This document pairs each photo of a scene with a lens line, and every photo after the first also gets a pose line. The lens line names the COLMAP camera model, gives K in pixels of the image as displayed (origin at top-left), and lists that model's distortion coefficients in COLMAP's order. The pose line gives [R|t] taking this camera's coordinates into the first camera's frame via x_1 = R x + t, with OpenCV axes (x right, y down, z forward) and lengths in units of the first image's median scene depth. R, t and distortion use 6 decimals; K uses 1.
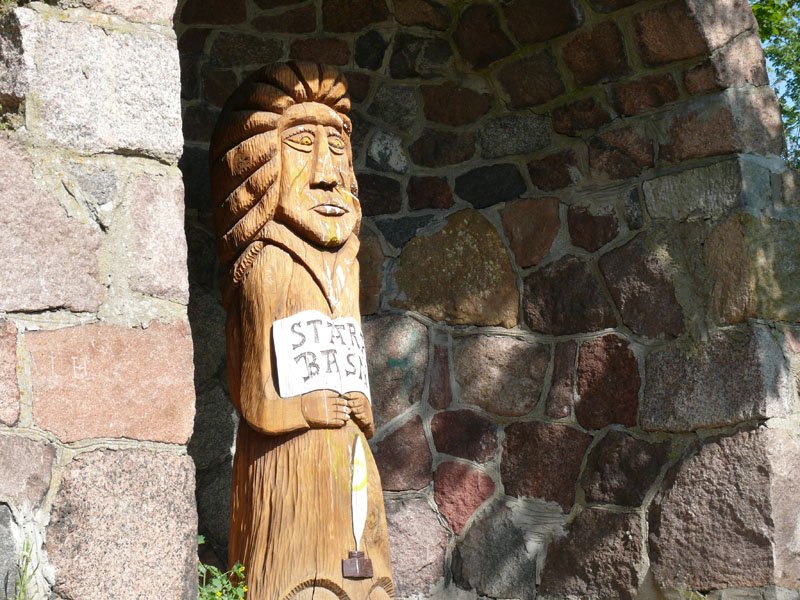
lens RADIAL K [[1953.1, 0, 400.0], [0, 1953.1, 300.0], [0, 0, 1]] dist [0.053534, 0.132897]
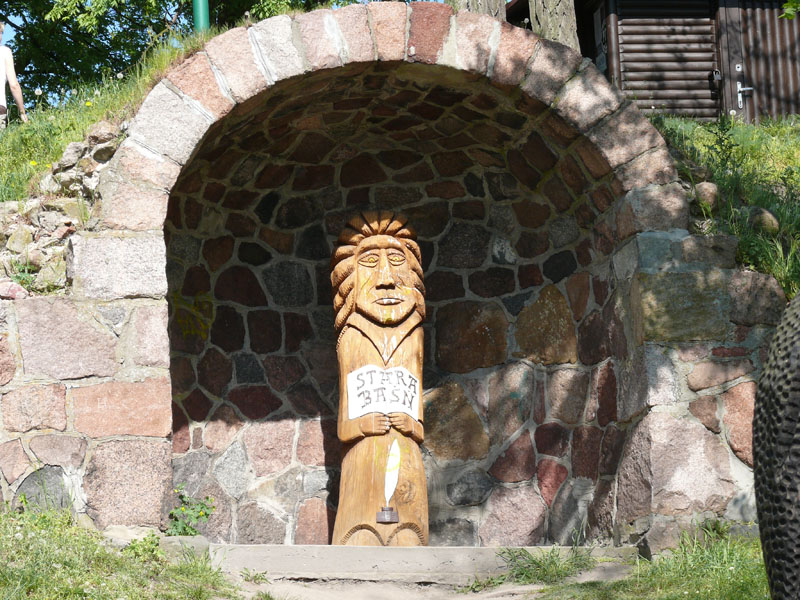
lens RADIAL K [[3603.9, 0, 400.0], [0, 3603.9, 300.0], [0, 0, 1]] dist [-0.024097, 1.359365]
pose [[0.847704, -0.108273, -0.519302, 1.514627], [0.089706, 0.994109, -0.060834, 0.134024], [0.522829, 0.004985, 0.852423, -1.519960]]
